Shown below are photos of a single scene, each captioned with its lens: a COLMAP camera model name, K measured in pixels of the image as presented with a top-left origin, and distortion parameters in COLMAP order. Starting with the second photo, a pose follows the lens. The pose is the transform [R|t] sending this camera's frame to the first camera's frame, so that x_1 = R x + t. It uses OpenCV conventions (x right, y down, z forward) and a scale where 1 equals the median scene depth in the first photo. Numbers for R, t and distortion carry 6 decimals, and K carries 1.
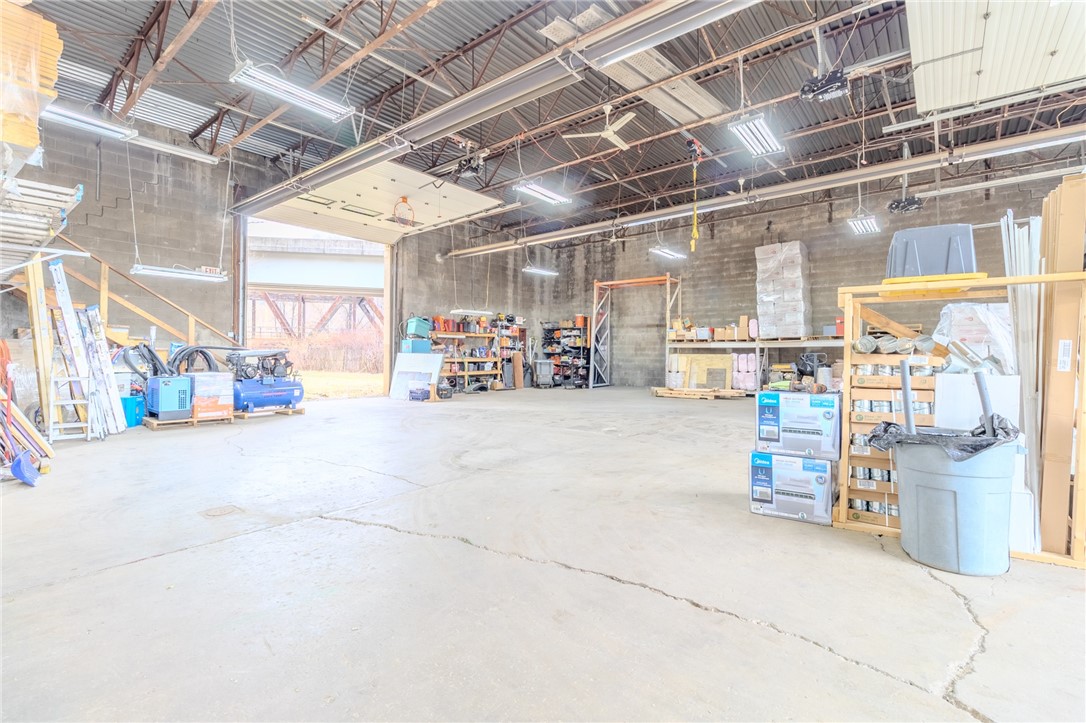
lens RADIAL K [[498.5, 0, 550.2], [0, 498.5, 346.7], [0, 0, 1]] dist [0.001471, 0.000305]
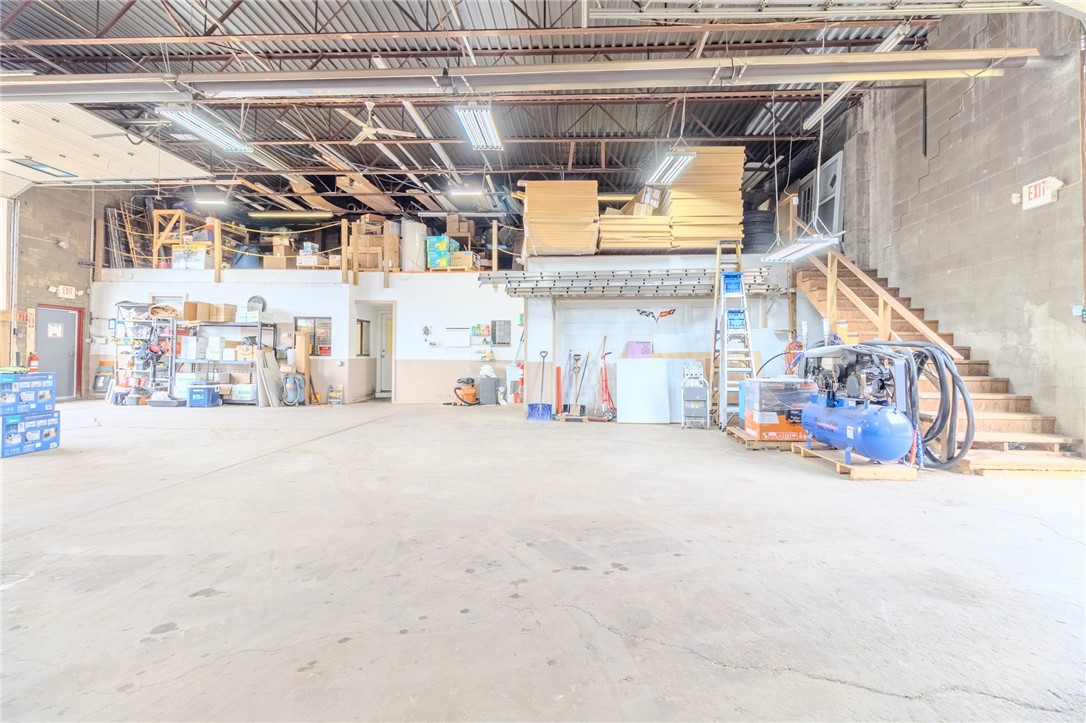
lens RADIAL K [[498.5, 0, 550.2], [0, 498.5, 346.7], [0, 0, 1]] dist [0.001471, 0.000305]
pose [[-0.822020, -0.016122, -0.569231, 0.005321], [0.002370, 0.999494, -0.031732, 0.015445], [0.569454, -0.027433, -0.821565, 0.788236]]
